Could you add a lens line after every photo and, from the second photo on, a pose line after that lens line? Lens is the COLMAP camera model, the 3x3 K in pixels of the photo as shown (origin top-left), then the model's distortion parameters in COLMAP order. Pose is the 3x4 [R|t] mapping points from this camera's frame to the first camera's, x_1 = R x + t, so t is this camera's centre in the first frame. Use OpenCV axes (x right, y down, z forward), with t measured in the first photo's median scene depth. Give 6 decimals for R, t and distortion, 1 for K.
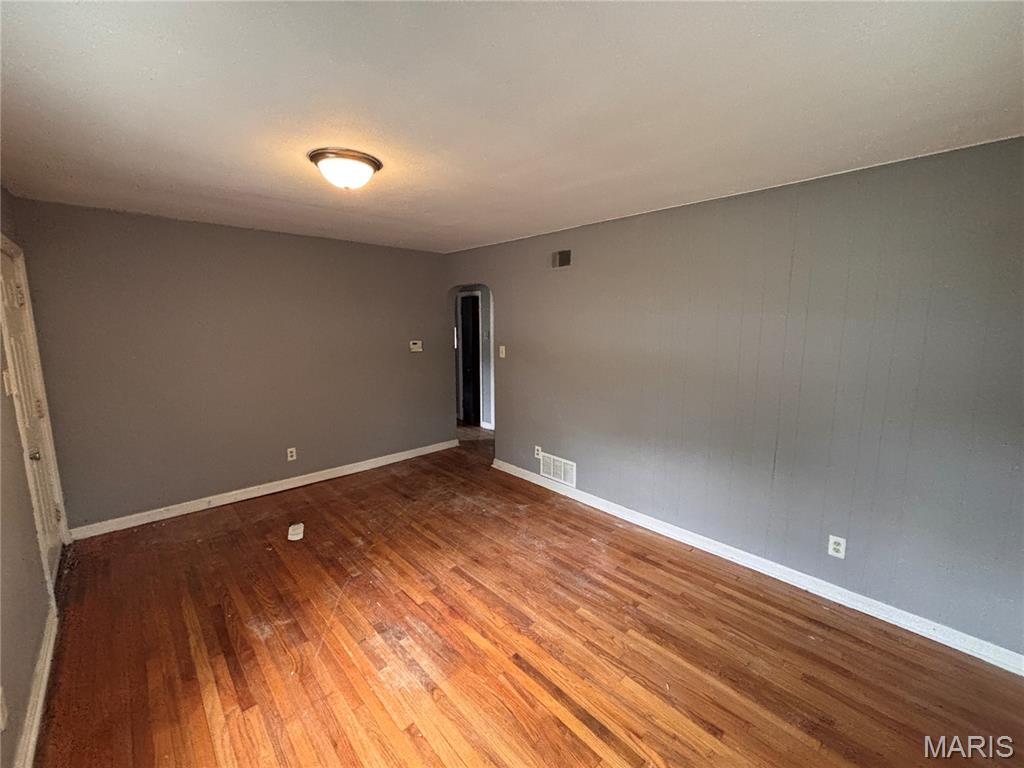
lens RADIAL K [[413.1, 0, 510.9], [0, 413.1, 380.4], [0, 0, 1]] dist [0.003581, -0.000238]
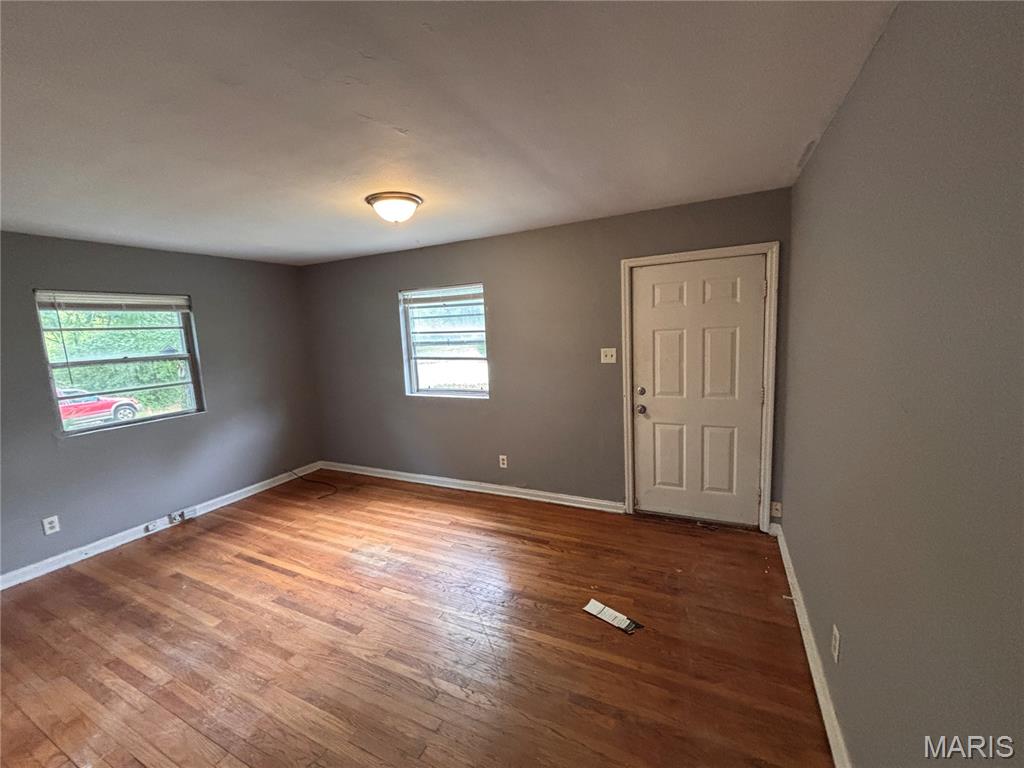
lens RADIAL K [[420.8, 0, 512.0], [0, 420.8, 384.0], [0, 0, 1]] dist [-0.015144, 0.013679]
pose [[-0.935028, 0.101028, -0.339877, -0.221531], [0.002150, 0.960147, 0.279487, -0.297416], [0.354568, 0.260598, -0.897981, 2.036235]]
